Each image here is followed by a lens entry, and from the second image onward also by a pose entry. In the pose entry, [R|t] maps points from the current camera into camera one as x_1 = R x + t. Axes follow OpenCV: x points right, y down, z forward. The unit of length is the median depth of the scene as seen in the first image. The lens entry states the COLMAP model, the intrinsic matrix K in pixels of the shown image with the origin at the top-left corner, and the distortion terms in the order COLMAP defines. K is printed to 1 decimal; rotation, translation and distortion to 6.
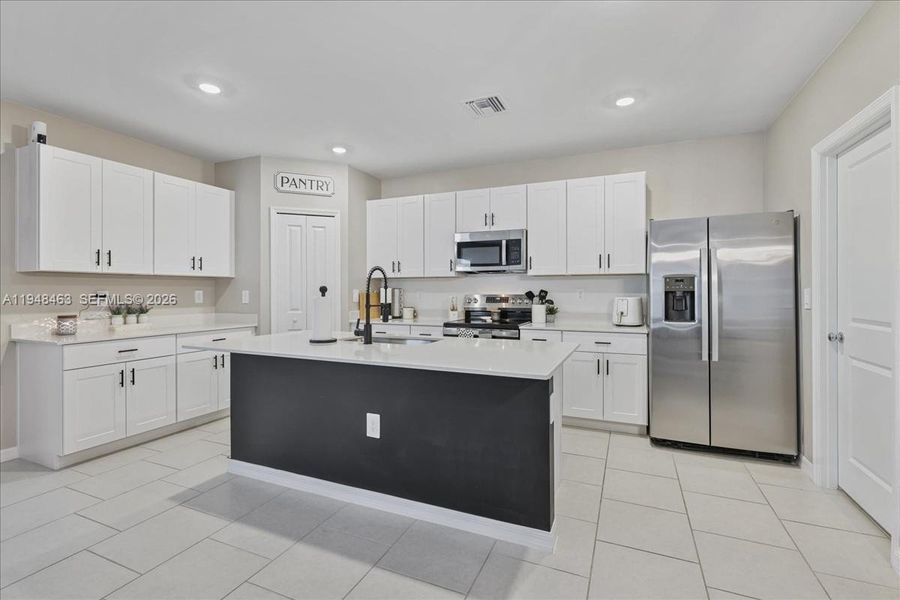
lens RADIAL K [[413.9, 0, 450.8], [0, 413.9, 290.6], [0, 0, 1]] dist [0.005300, -0.000251]
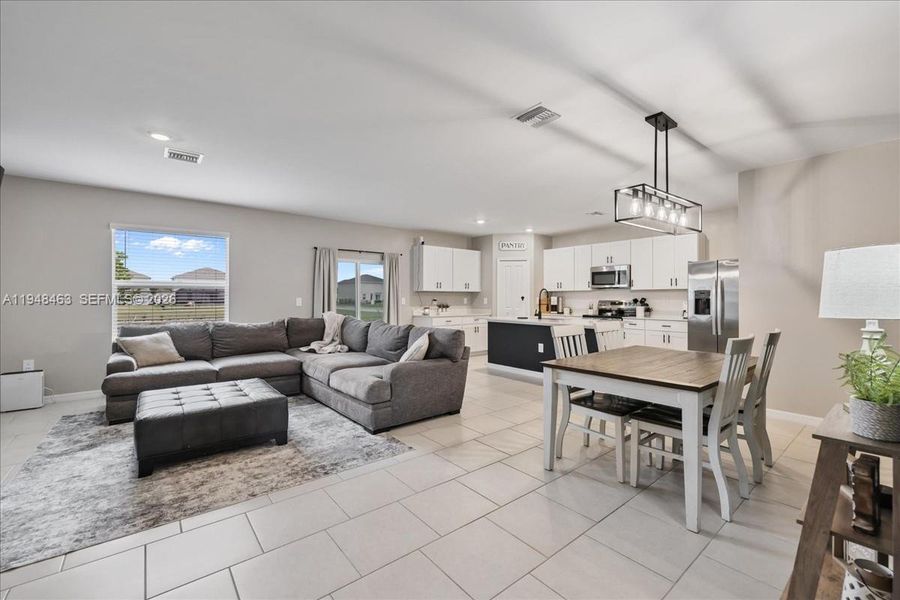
lens RADIAL K [[378.8, 0, 449.7], [0, 378.8, 296.5], [0, 0, 1]] dist [0.000744, -0.000171]
pose [[0.889420, -0.000370, -0.457090, 0.238248], [-0.001300, 0.999994, -0.003340, -0.000986], [0.457089, 0.003565, 0.889414, -0.848802]]
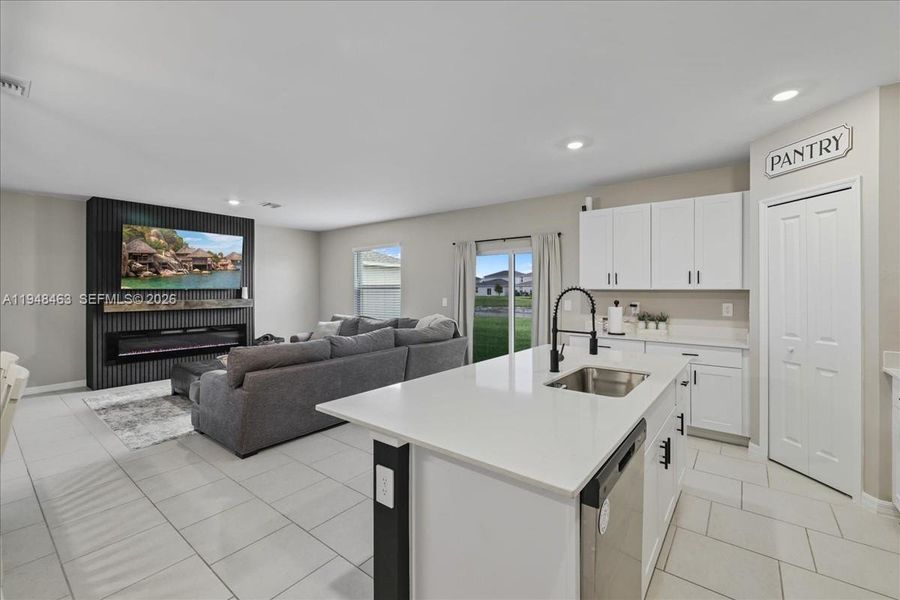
lens RADIAL K [[378.8, 0, 450.1], [0, 378.8, 289.9], [0, 0, 1]] dist [0.000744, -0.000171]
pose [[-0.246114, 0.001470, -0.969240, 0.430413], [-0.001265, 0.999998, 0.001837, -0.034411], [0.969240, 0.001678, -0.246112, 0.628767]]
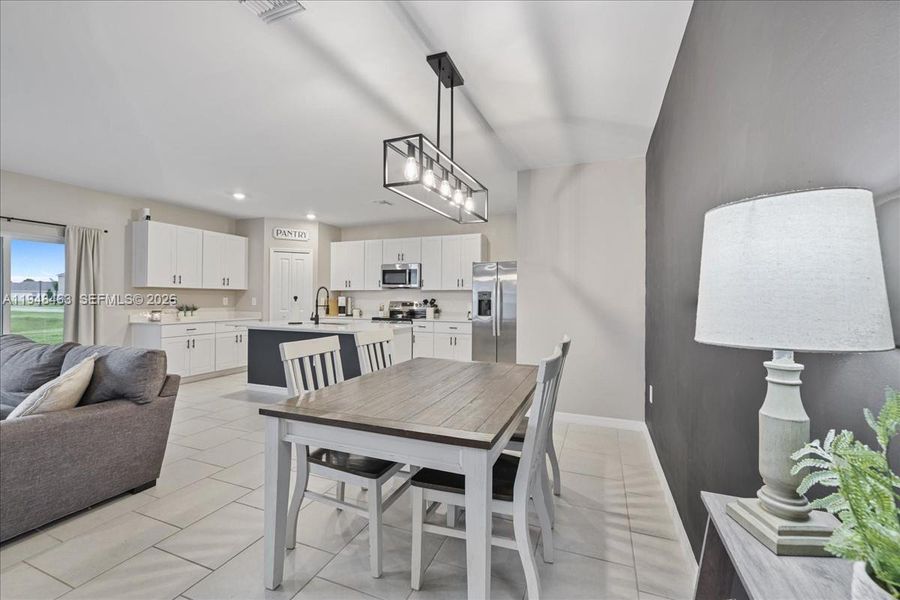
lens RADIAL K [[378.8, 0, 453.0], [0, 378.8, 296.3], [0, 0, 1]] dist [0.000744, -0.000171]
pose [[0.999288, 0.007778, 0.036922, 0.259582], [-0.007547, 0.999951, -0.006395, -0.002150], [-0.036970, 0.006112, 0.999298, -0.579057]]
